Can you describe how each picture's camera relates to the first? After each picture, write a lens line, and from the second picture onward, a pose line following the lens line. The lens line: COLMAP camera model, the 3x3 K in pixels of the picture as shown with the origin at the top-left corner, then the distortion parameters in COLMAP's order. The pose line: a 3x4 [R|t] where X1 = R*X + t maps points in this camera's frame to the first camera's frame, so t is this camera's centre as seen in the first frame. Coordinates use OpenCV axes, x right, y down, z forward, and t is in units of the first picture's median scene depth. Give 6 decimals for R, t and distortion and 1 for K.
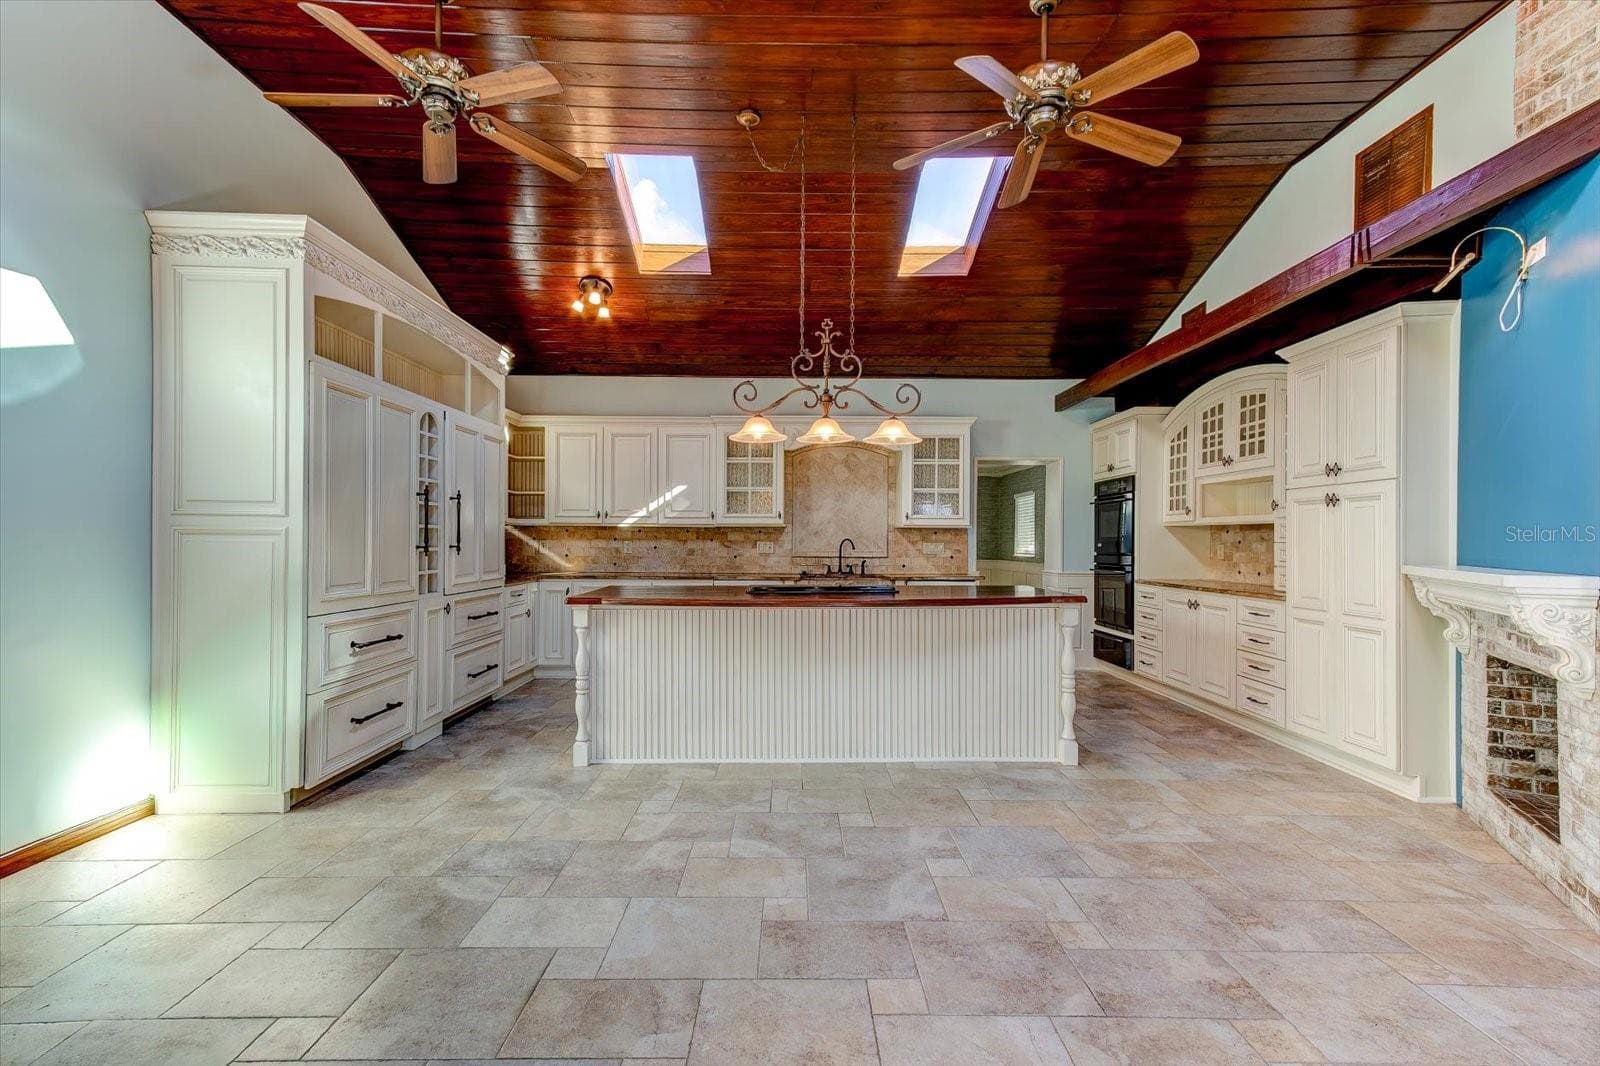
lens RADIAL K [[718.9, 0, 797.0], [0, 718.9, 543.5], [0, 0, 1]] dist [0.023313, -0.000165]
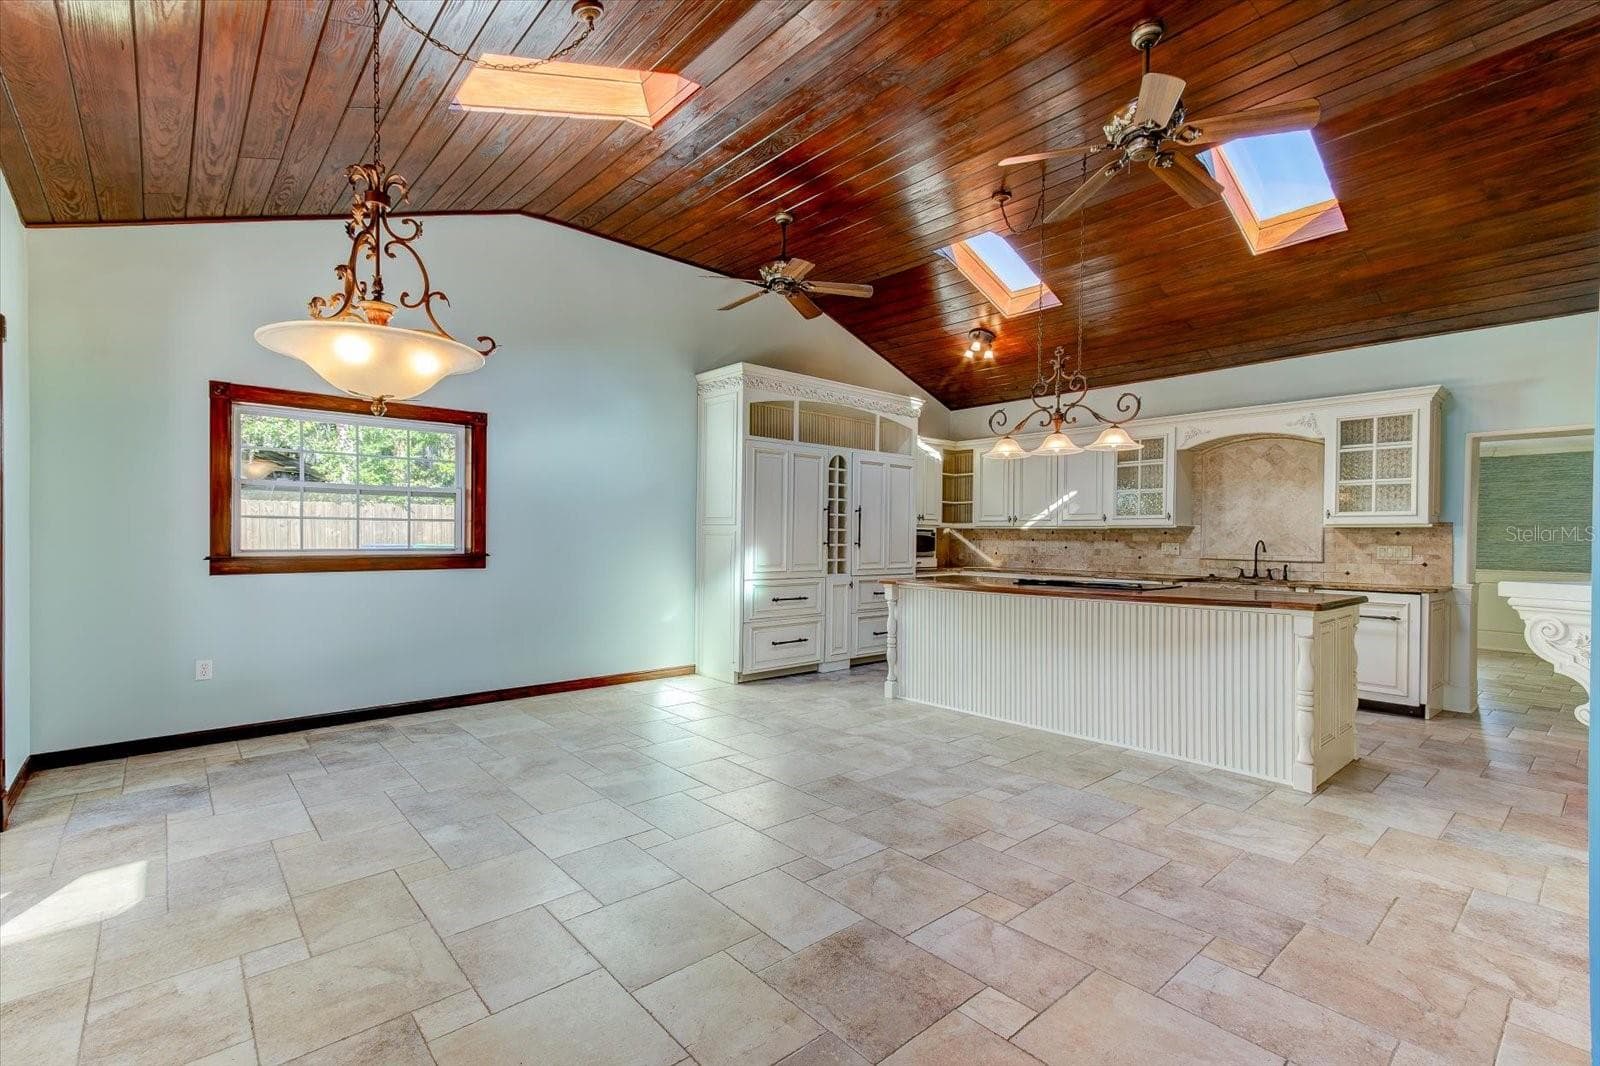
lens RADIAL K [[718.9, 0, 797.0], [0, 718.9, 543.5], [0, 0, 1]] dist [0.023313, -0.000165]
pose [[0.655156, 0.007863, -0.755452, 0.639975], [-0.011051, 0.999939, 0.000824, 0.005384], [0.755413, 0.007809, 0.655203, -0.068468]]
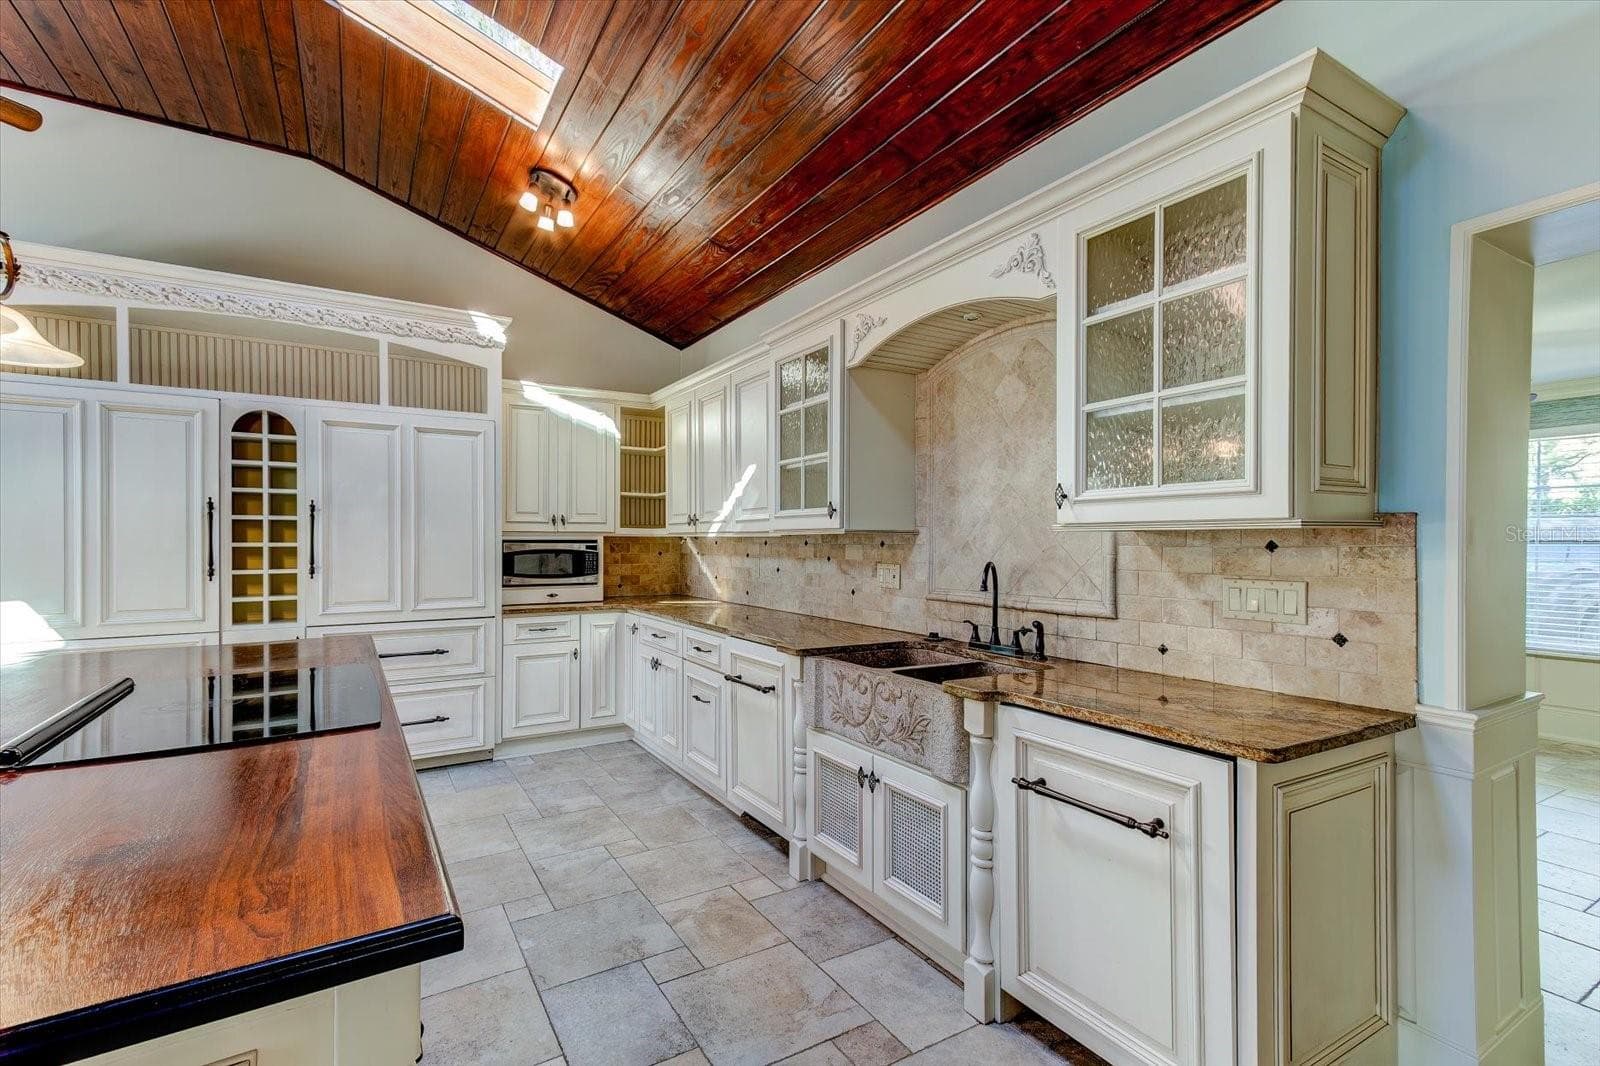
lens RADIAL K [[721.4, 0, 797.0], [0, 721.4, 544.8], [0, 0, 1]] dist [0.022910, -0.000415]
pose [[0.511581, -0.000461, -0.859235, 0.597495], [-0.001716, 0.999997, -0.001558, -0.025553], [0.859233, 0.002272, 0.511579, 1.200646]]
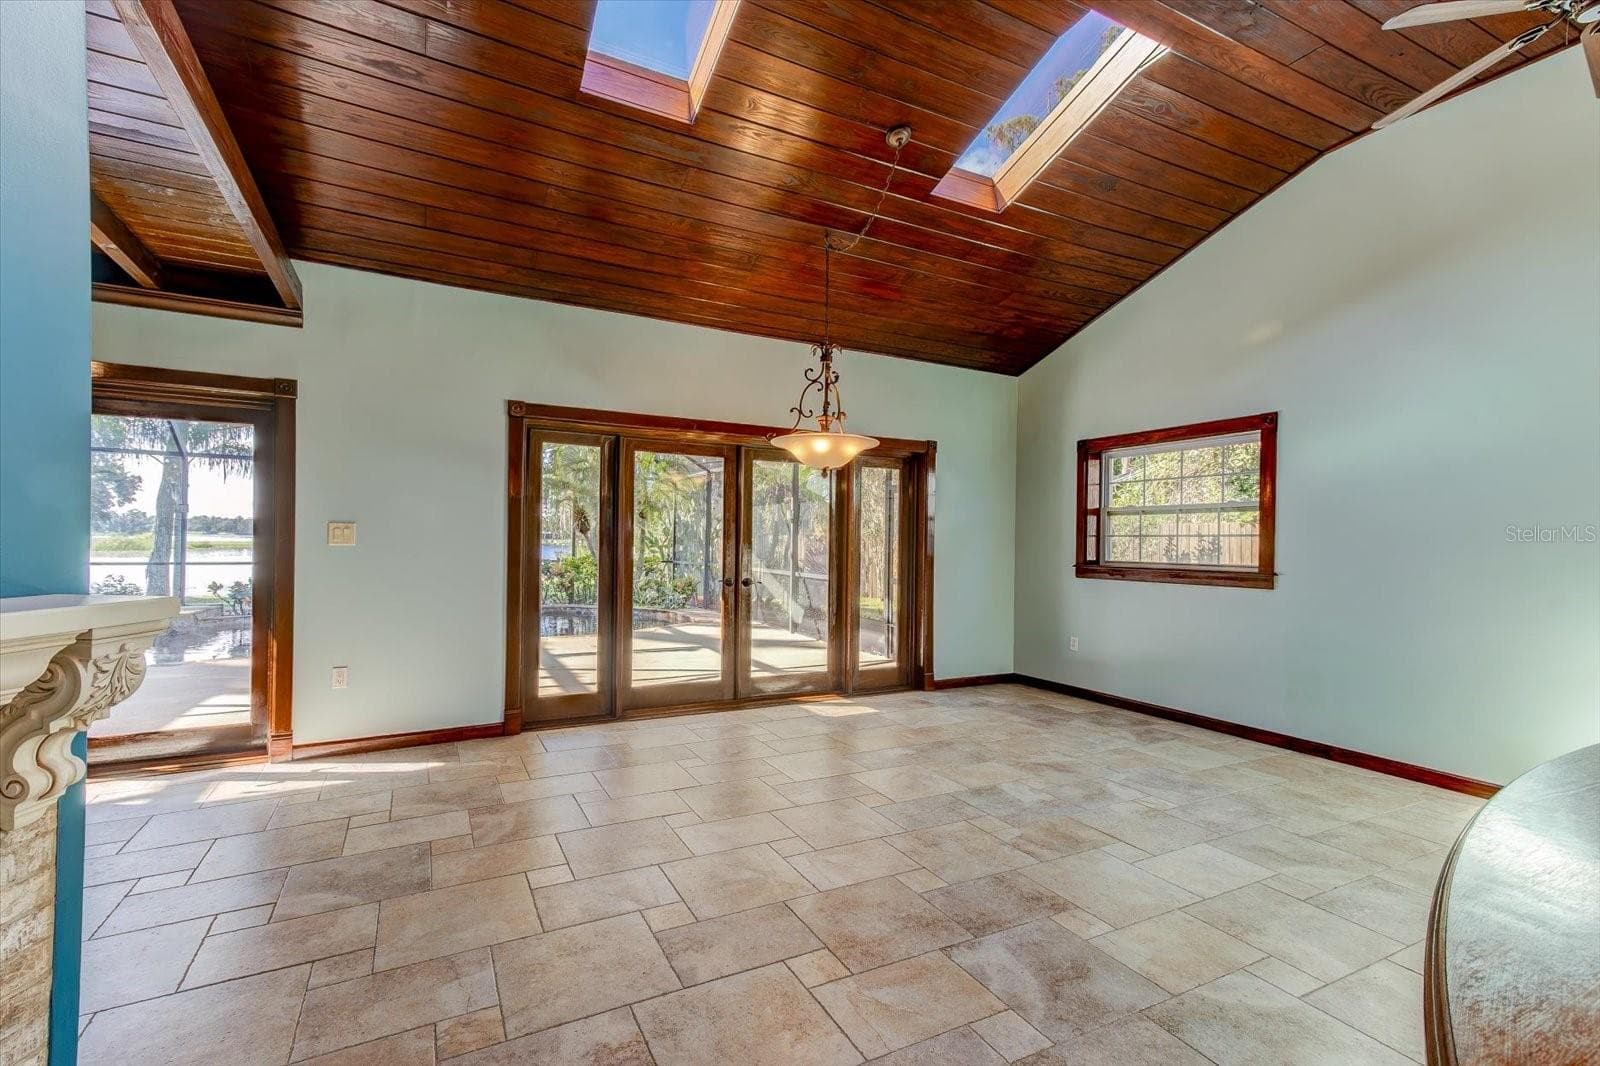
lens RADIAL K [[721.4, 0, 797.0], [0, 721.4, 544.8], [0, 0, 1]] dist [0.022910, -0.000415]
pose [[-0.888501, -0.015117, -0.458625, 0.480964], [-0.022202, 0.999703, 0.010062, -0.007847], [0.458337, 0.019123, -0.888573, 1.026501]]
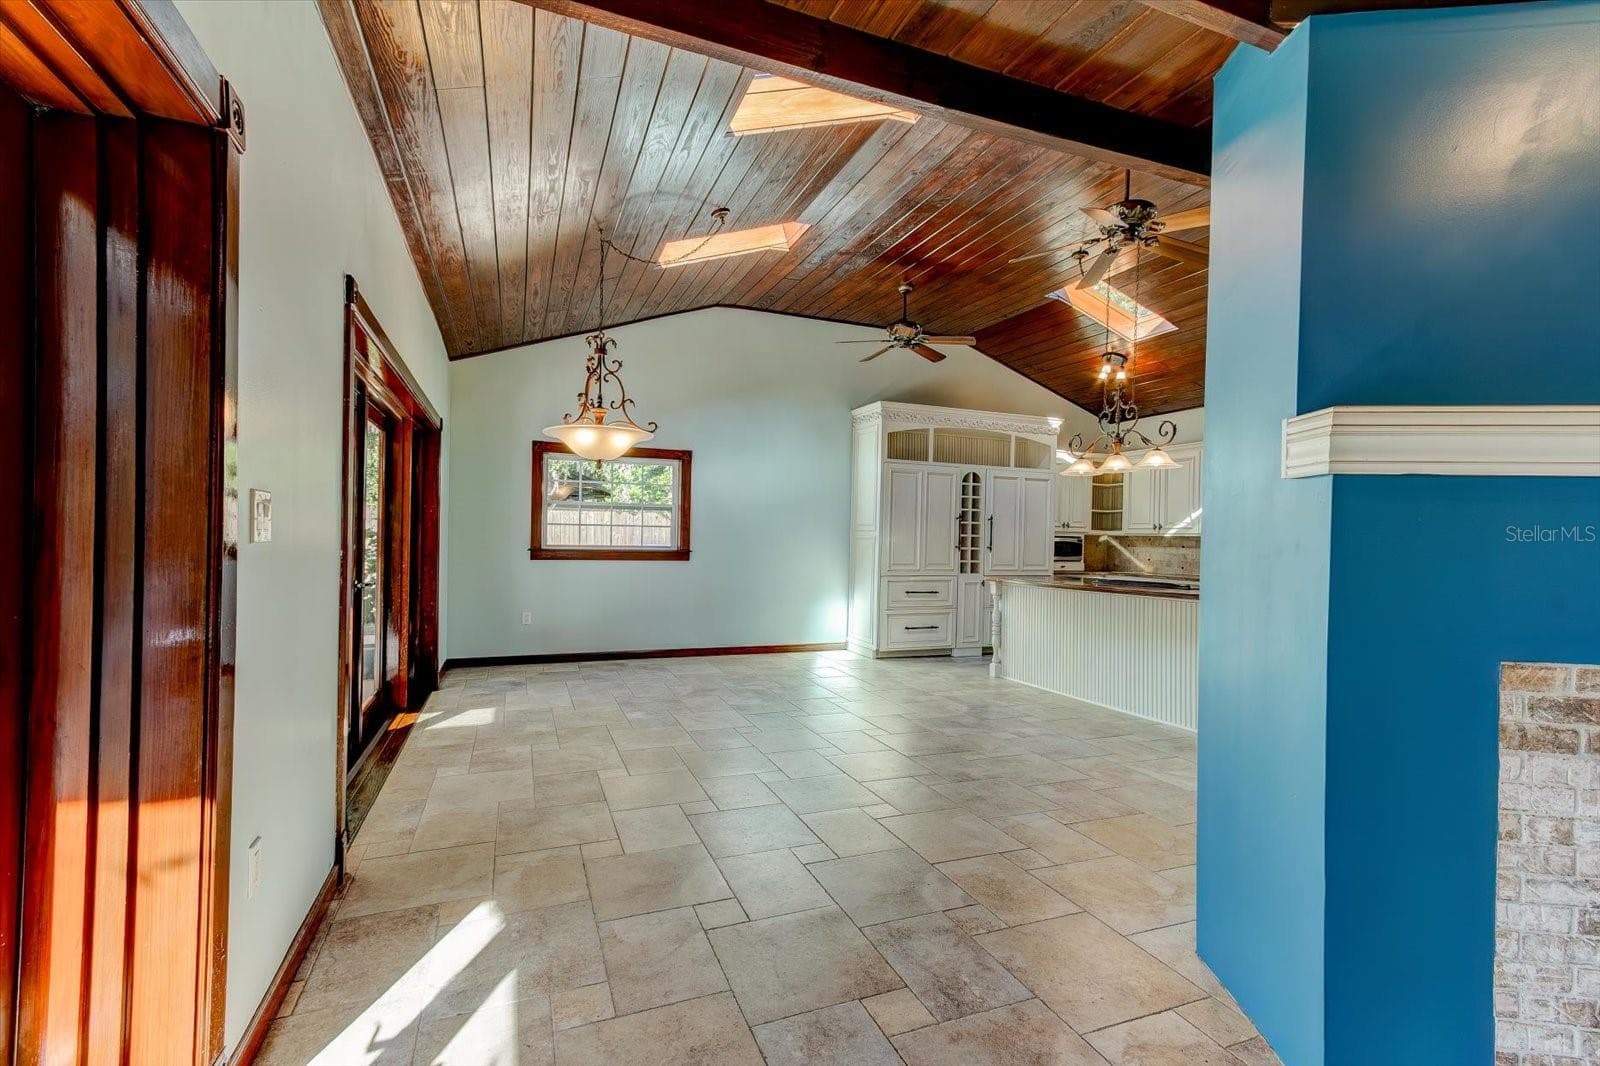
lens RADIAL K [[721.4, 0, 797.0], [0, 721.4, 544.8], [0, 0, 1]] dist [0.022910, -0.000415]
pose [[0.362434, 0.009412, -0.931962, 1.094160], [-0.024593, 0.999697, 0.000532, 0.009213], [0.931685, 0.022727, 0.362556, -0.051513]]
